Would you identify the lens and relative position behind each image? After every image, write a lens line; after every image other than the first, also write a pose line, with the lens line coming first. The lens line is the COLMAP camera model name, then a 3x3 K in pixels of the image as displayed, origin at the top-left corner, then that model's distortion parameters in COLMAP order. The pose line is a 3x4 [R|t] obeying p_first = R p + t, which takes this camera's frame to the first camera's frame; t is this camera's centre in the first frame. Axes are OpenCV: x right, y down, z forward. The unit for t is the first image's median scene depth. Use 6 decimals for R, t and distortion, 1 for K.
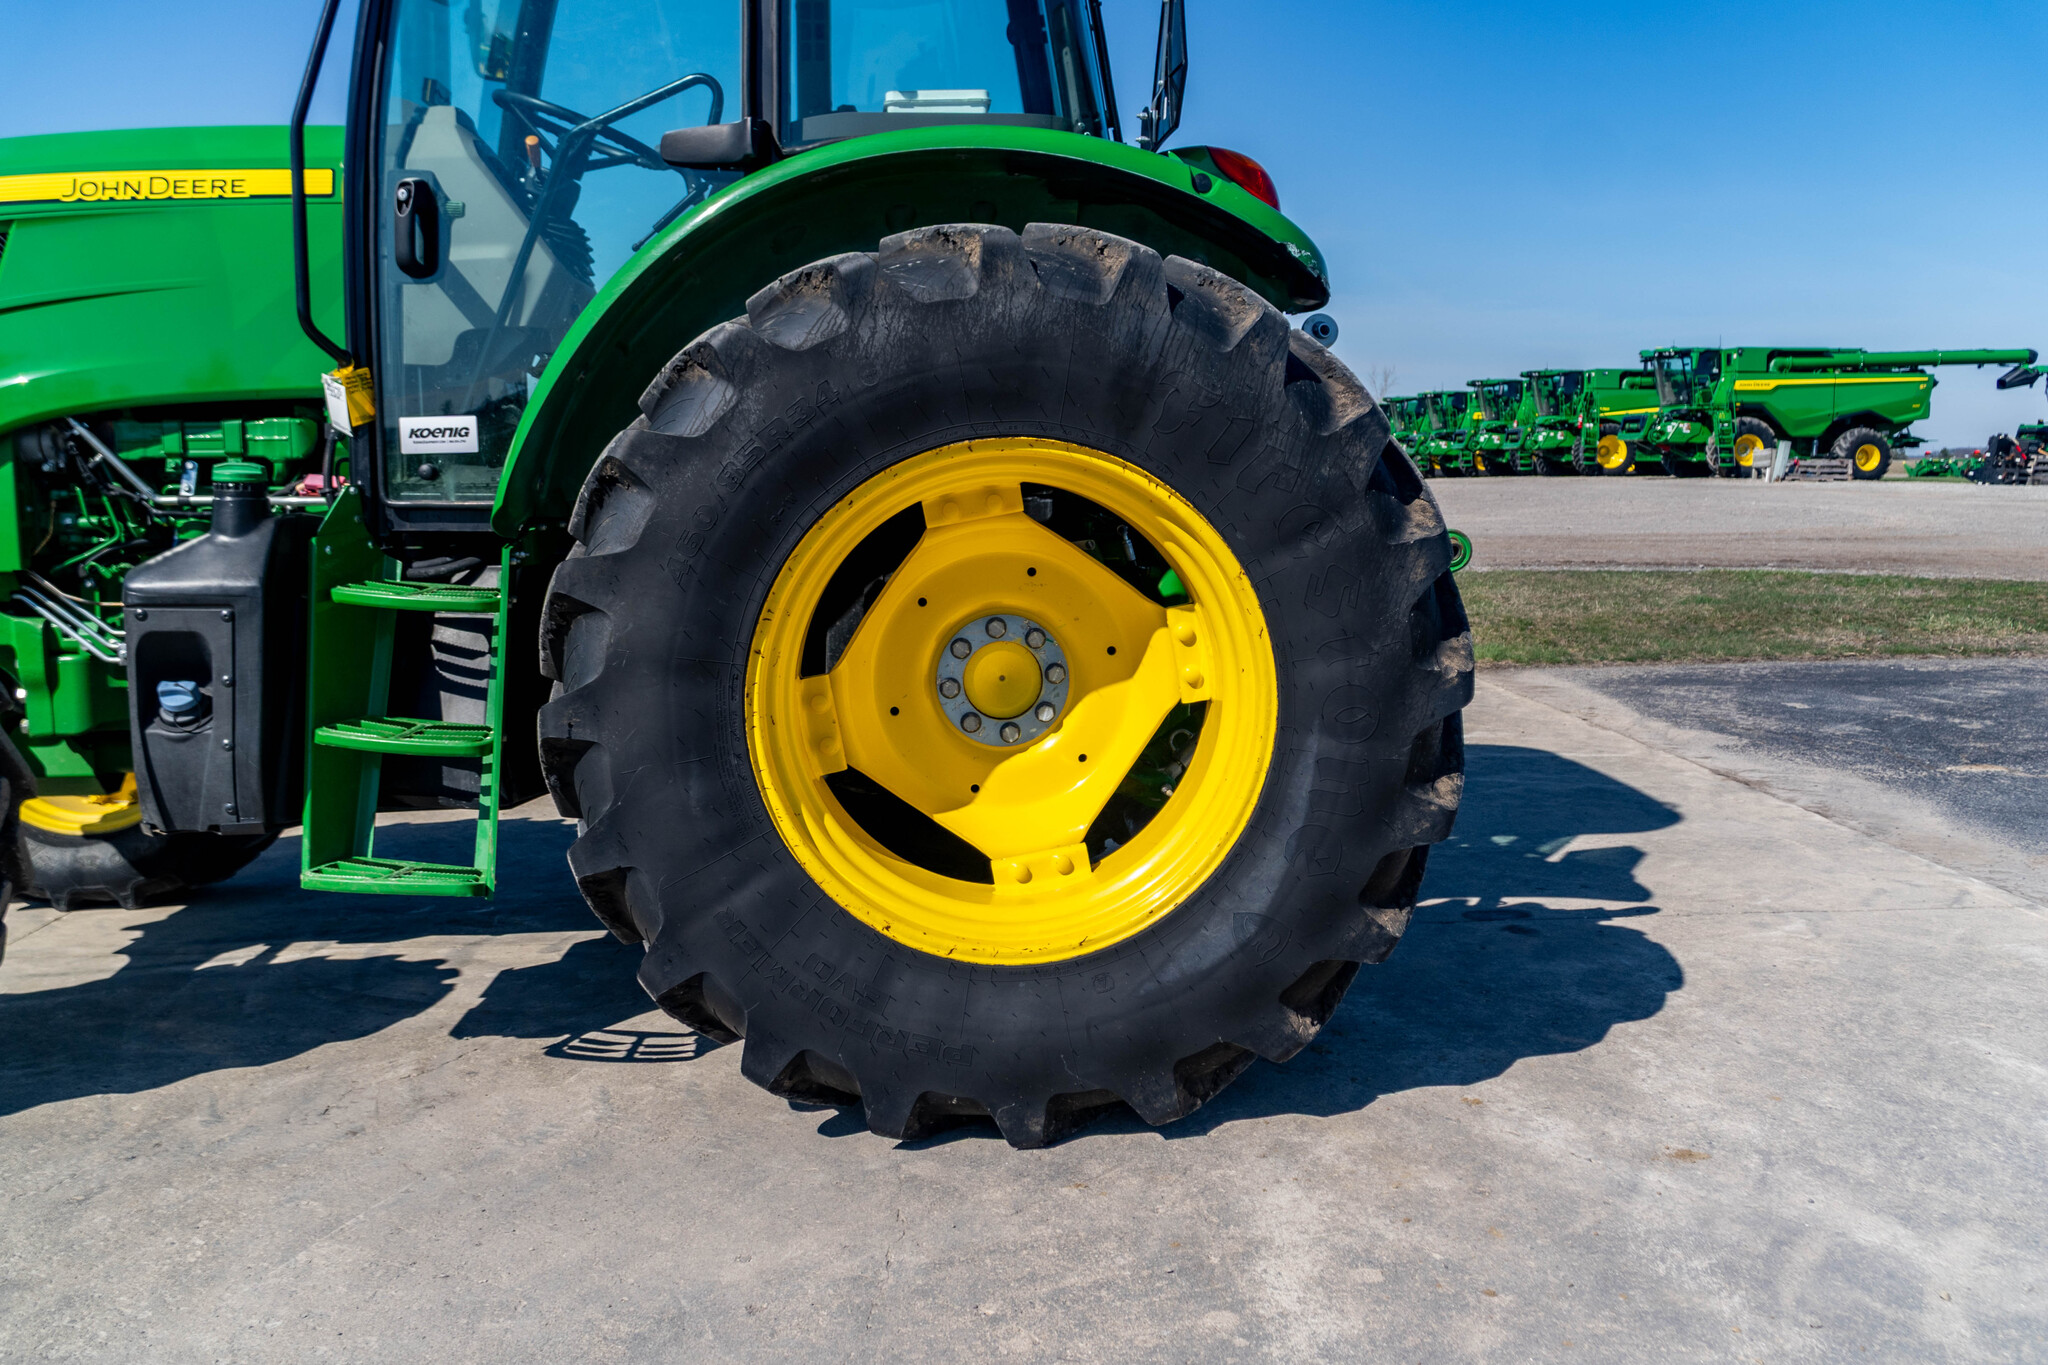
lens RADIAL K [[1775.7, 0, 1021.3], [0, 1775.7, 669.9], [0, 0, 1]] dist [0.002097, 0.005390]
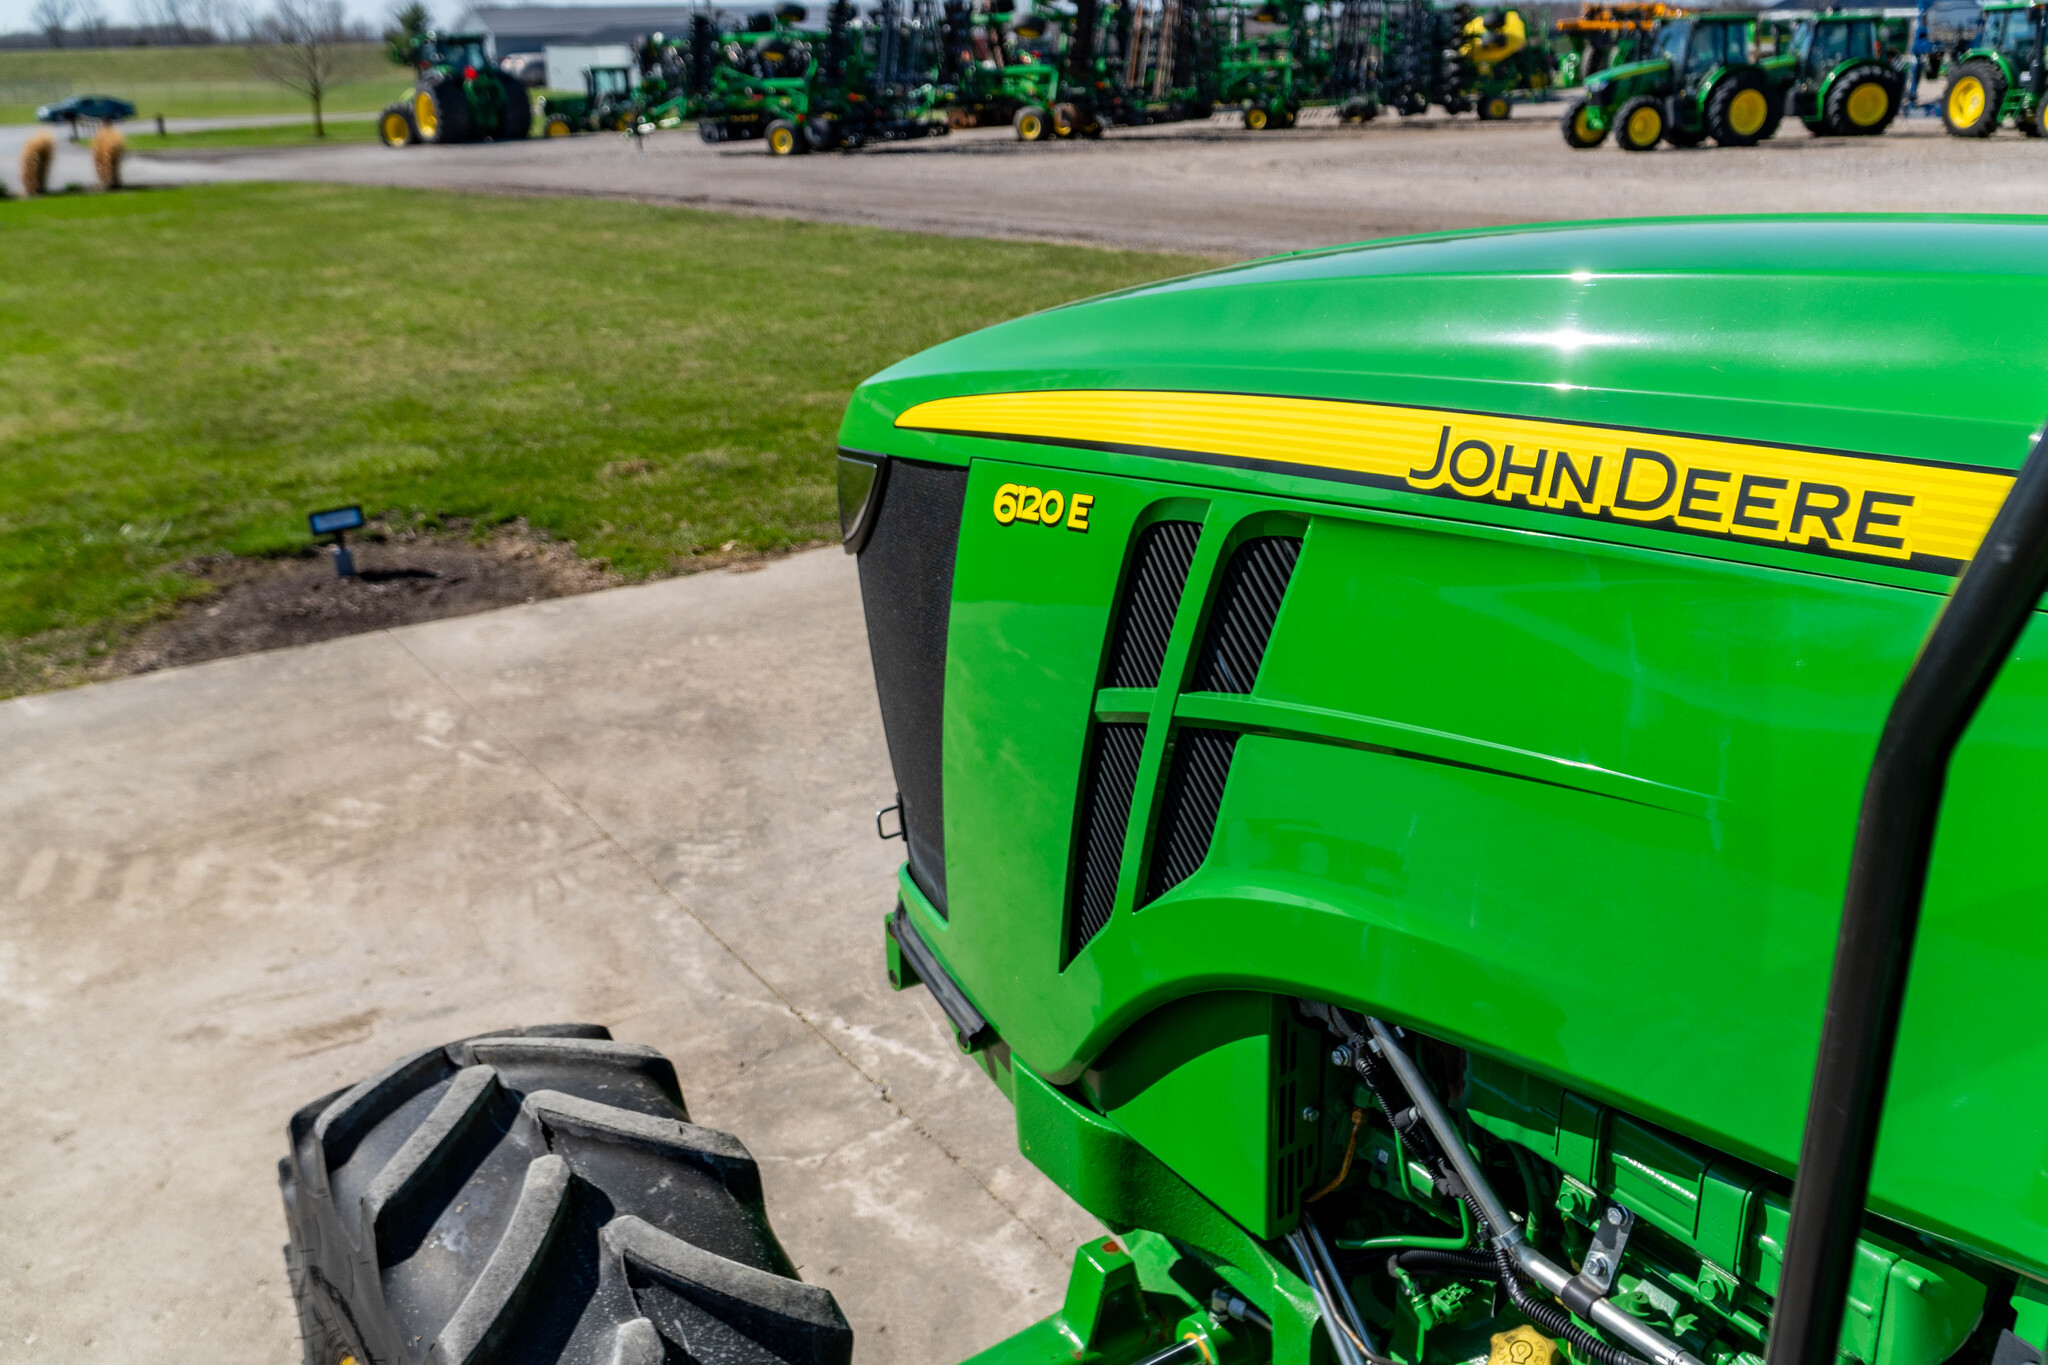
lens RADIAL K [[1793.3, 0, 1035.9], [0, 1793.3, 666.0], [0, 0, 1]] dist [0.020977, 0.004405]
pose [[0.514195, 0.272091, -0.813369, -0.262800], [-0.083223, 0.959698, 0.268429, -0.310405], [0.853626, -0.070334, 0.516116, 0.721671]]
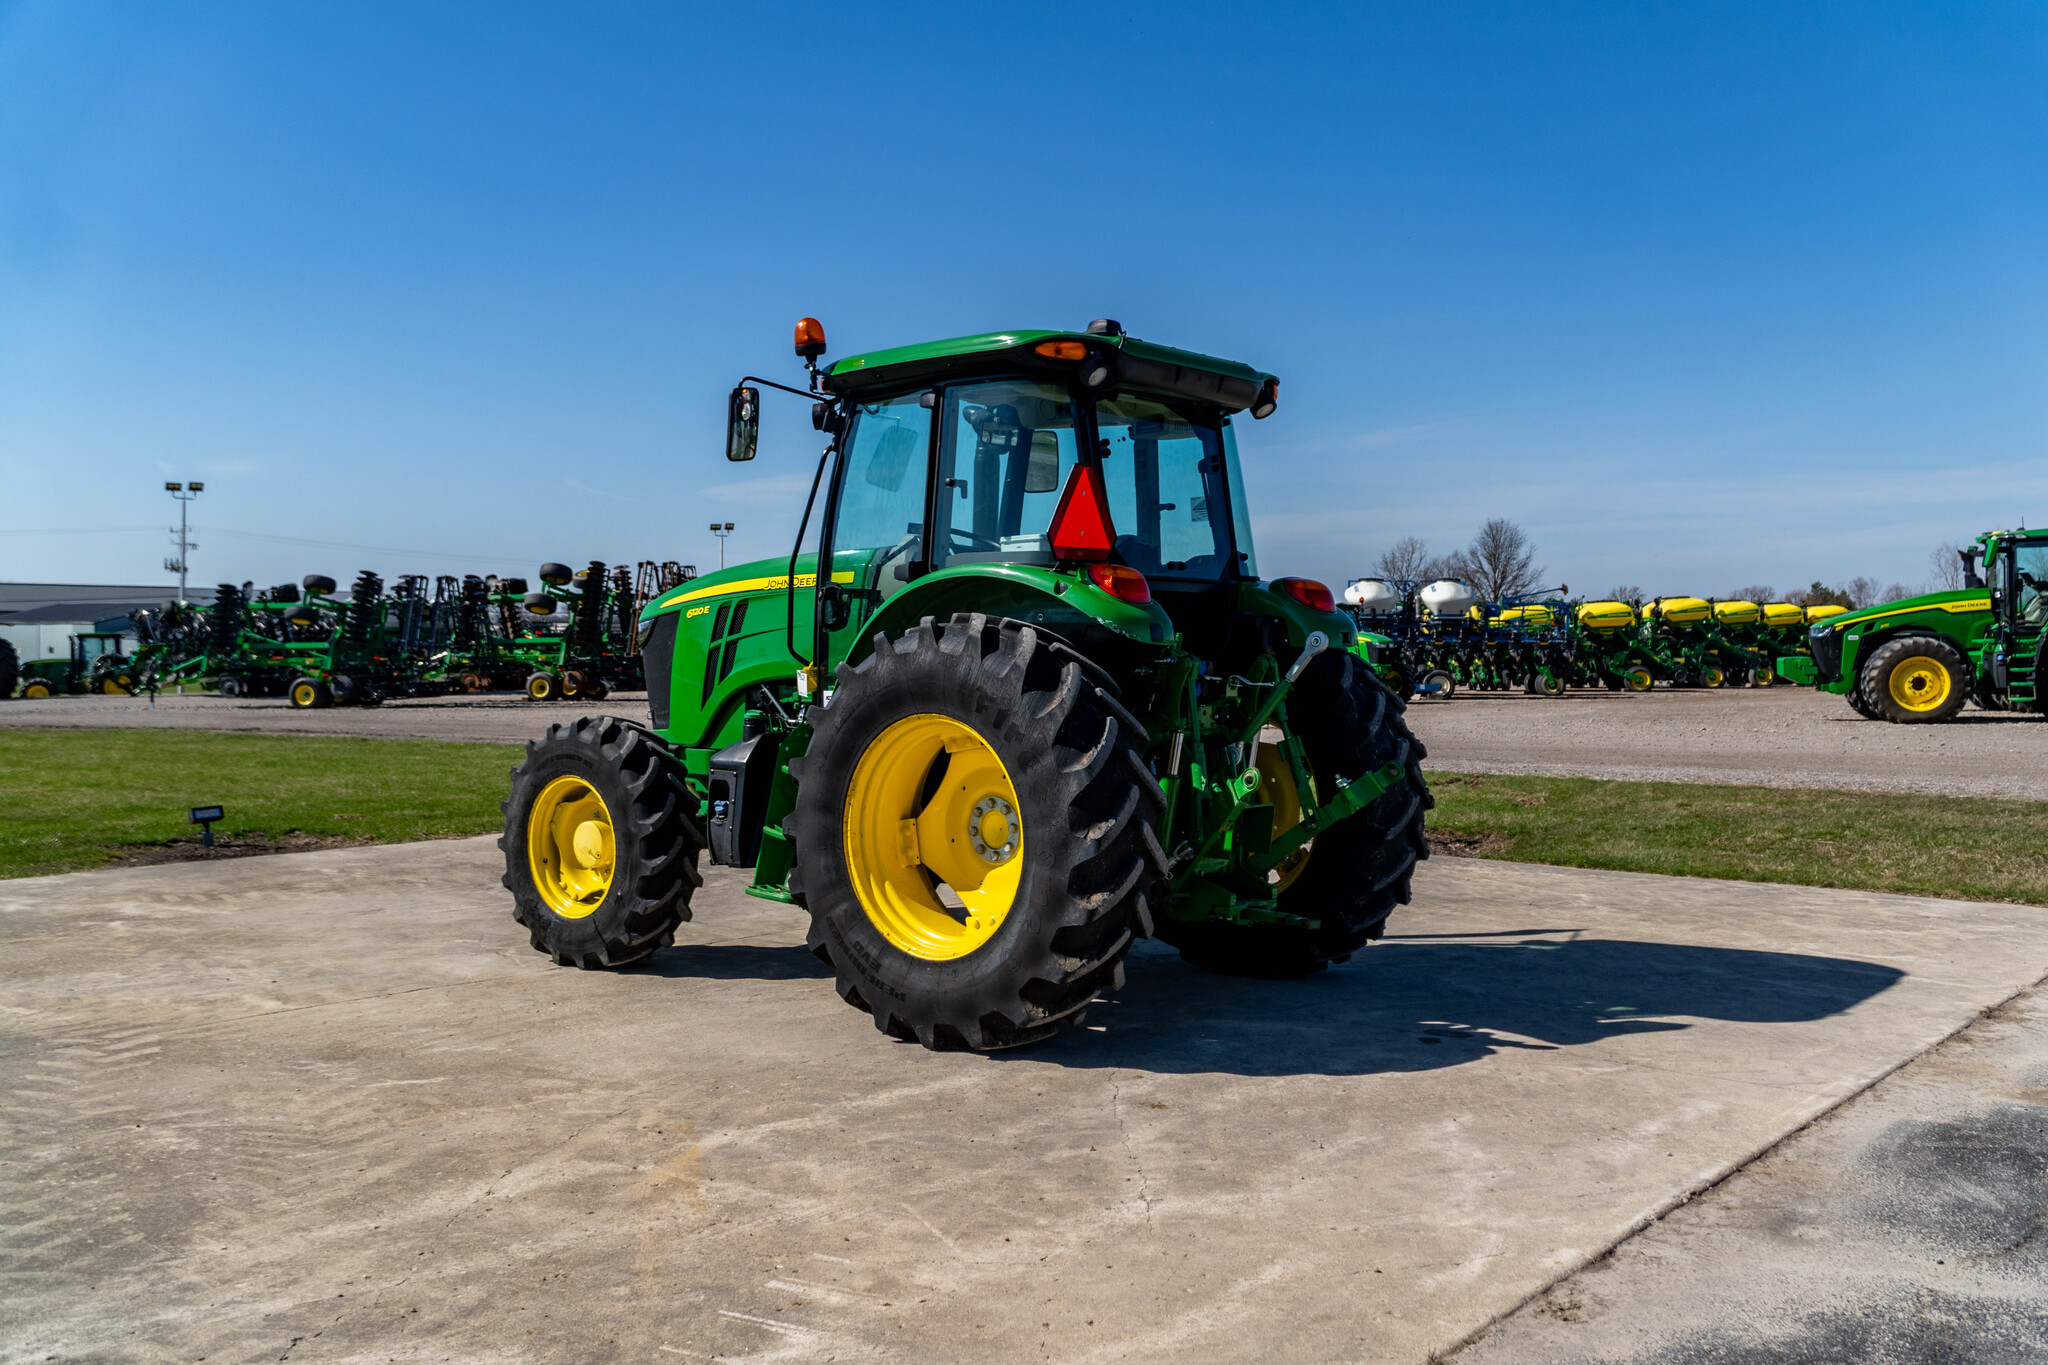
lens RADIAL K [[1793.3, 0, 1035.9], [0, 1793.3, 666.0], [0, 0, 1]] dist [0.020977, 0.004405]
pose [[0.729037, 0.017289, -0.684256, 1.251739], [-0.088065, 0.993741, -0.068720, -0.038210], [0.678785, 0.110358, 0.725997, -0.411361]]
